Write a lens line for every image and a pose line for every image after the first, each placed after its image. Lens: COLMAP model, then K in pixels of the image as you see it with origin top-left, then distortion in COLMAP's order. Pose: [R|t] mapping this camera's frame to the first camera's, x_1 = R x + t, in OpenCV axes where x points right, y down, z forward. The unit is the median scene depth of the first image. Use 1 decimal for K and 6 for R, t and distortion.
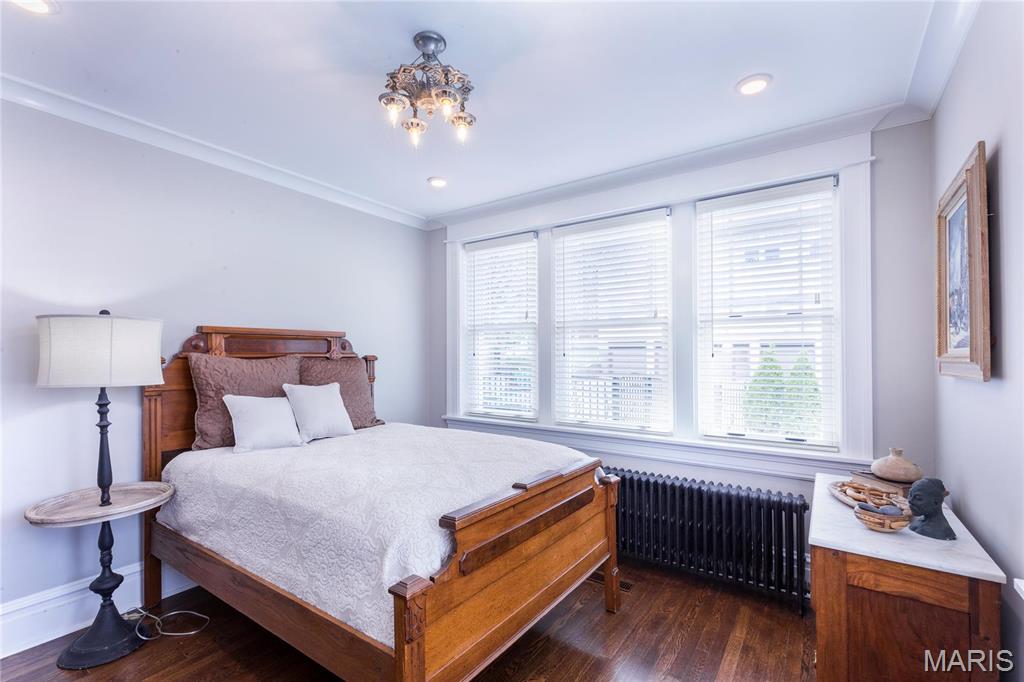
lens RADIAL K [[456.5, 0, 514.3], [0, 456.5, 347.3], [0, 0, 1]] dist [0.005308, -0.000893]
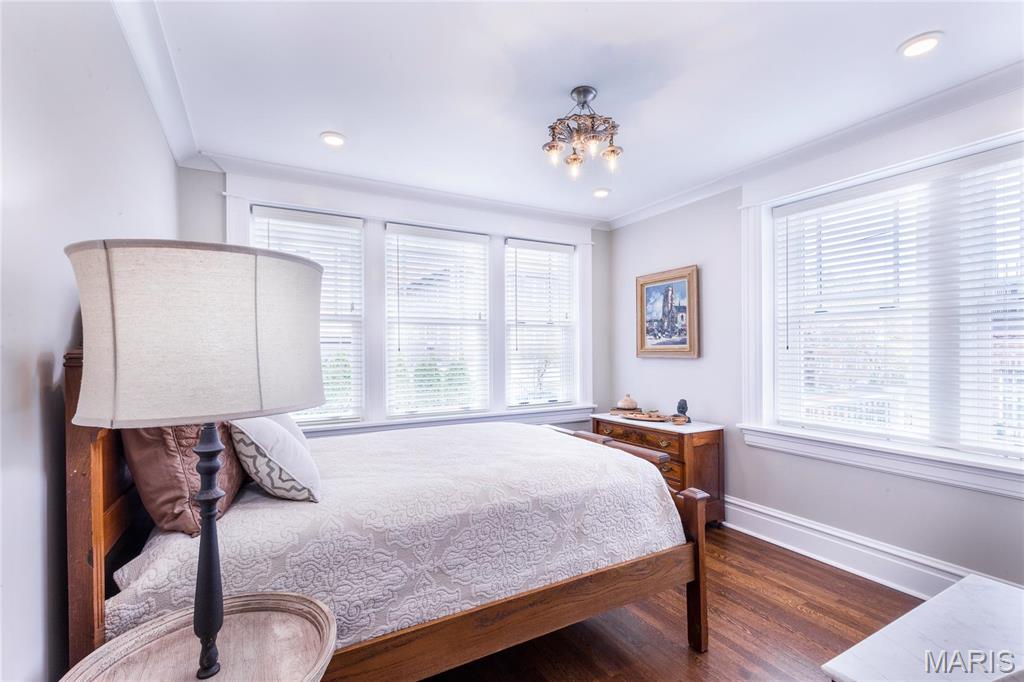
lens RADIAL K [[456.5, 0, 511.4], [0, 456.5, 347.8], [0, 0, 1]] dist [0.005308, -0.000893]
pose [[0.448328, 0.002812, 0.893864, -0.822029], [-0.010895, 0.999938, 0.002319, 0.008714], [-0.893803, -0.010778, 0.448331, 0.368166]]
